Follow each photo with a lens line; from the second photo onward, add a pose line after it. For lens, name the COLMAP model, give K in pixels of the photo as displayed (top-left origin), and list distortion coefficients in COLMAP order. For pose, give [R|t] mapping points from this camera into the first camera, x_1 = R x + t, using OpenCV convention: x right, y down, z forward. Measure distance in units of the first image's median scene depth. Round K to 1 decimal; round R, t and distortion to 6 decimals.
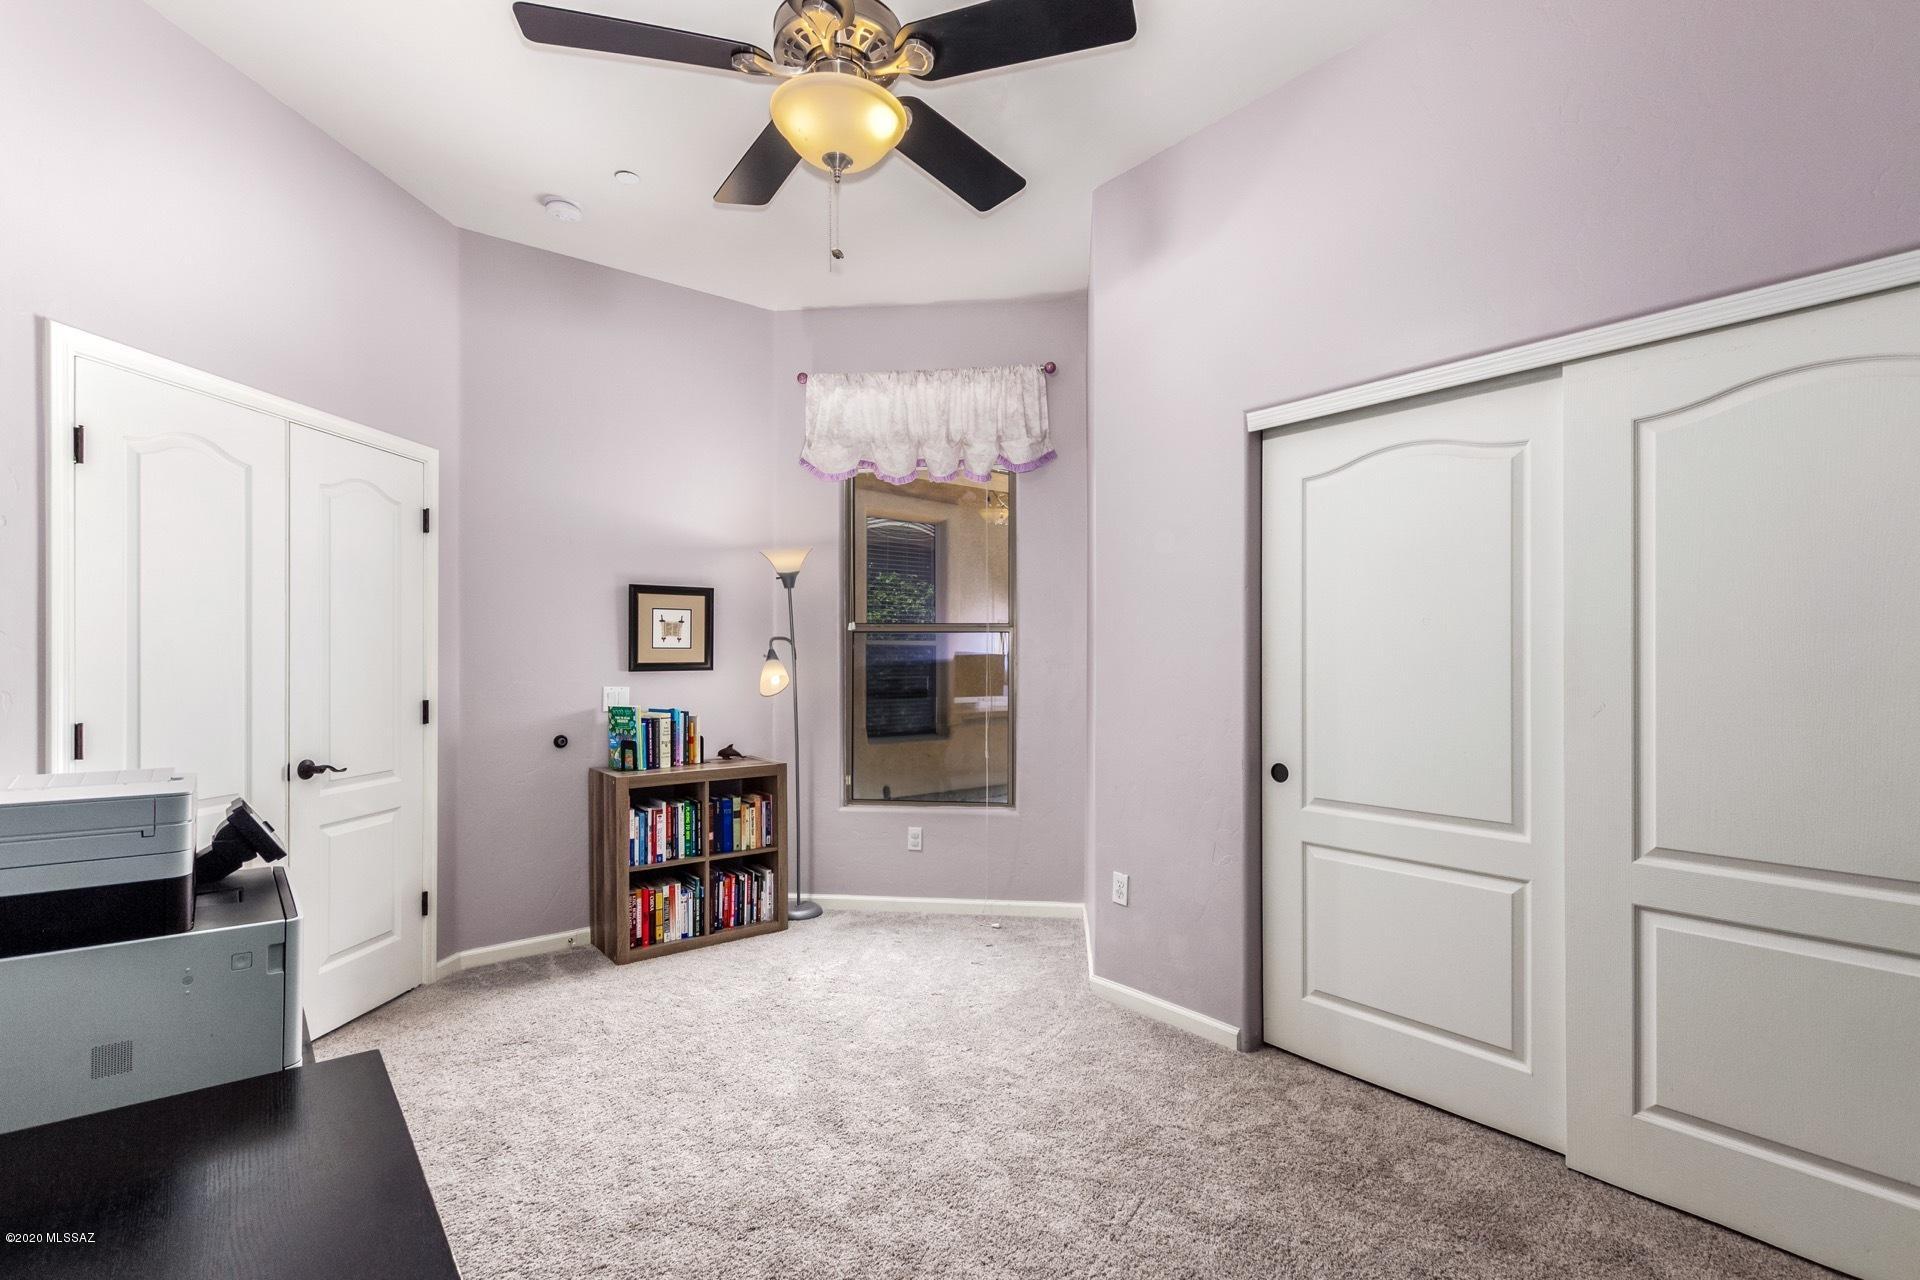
lens RADIAL K [[888.5, 0, 955.0], [0, 888.5, 649.4], [0, 0, 1]] dist [0.009412, -0.002601]
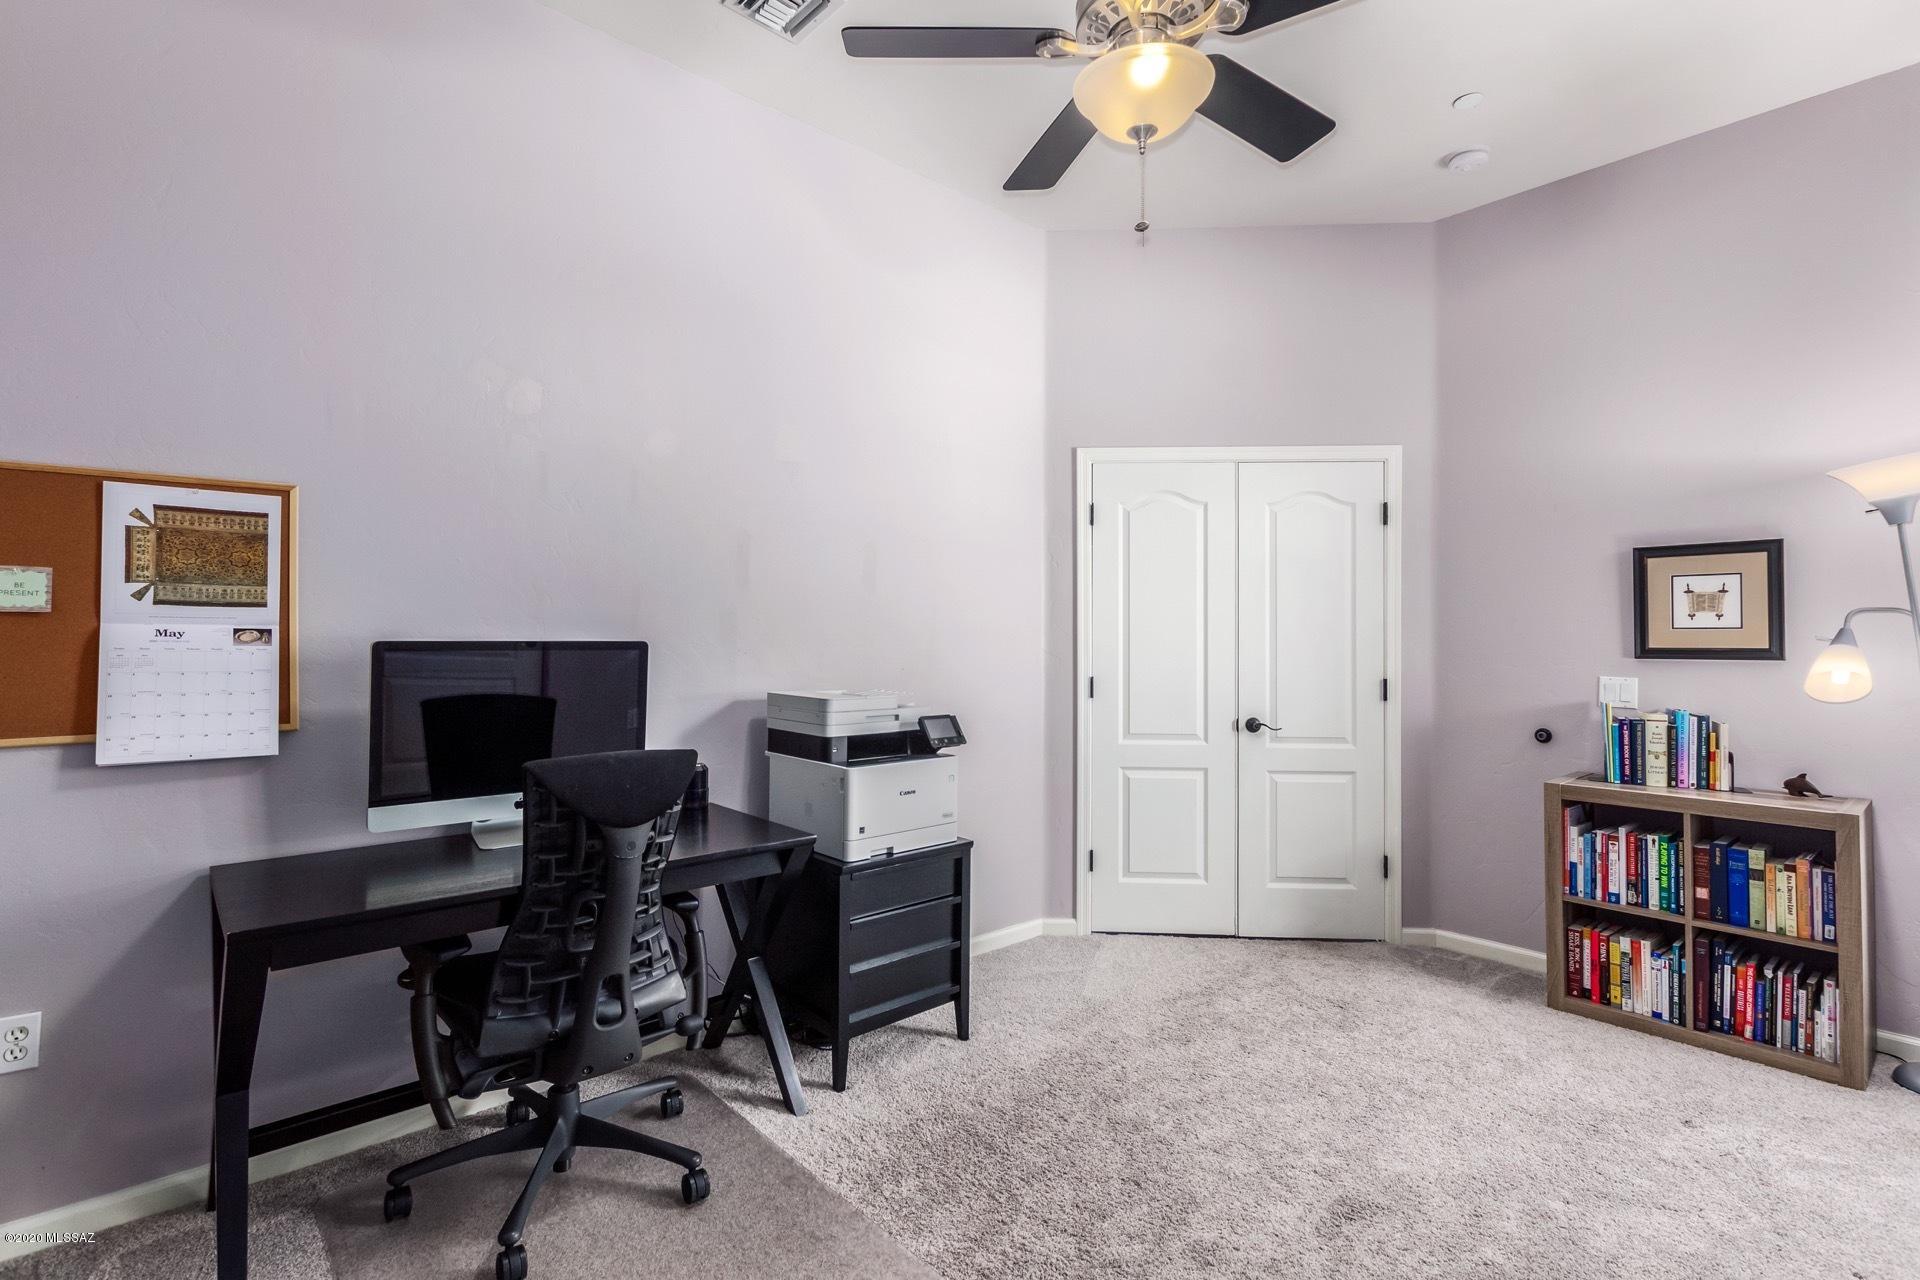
lens RADIAL K [[888.5, 0, 955.4], [0, 888.5, 631.9], [0, 0, 1]] dist [0.009412, -0.002601]
pose [[0.054372, -0.010843, -0.998462, 0.410385], [0.003180, 0.999938, -0.010686, 0.007995], [0.998516, -0.002594, 0.054403, 0.373319]]
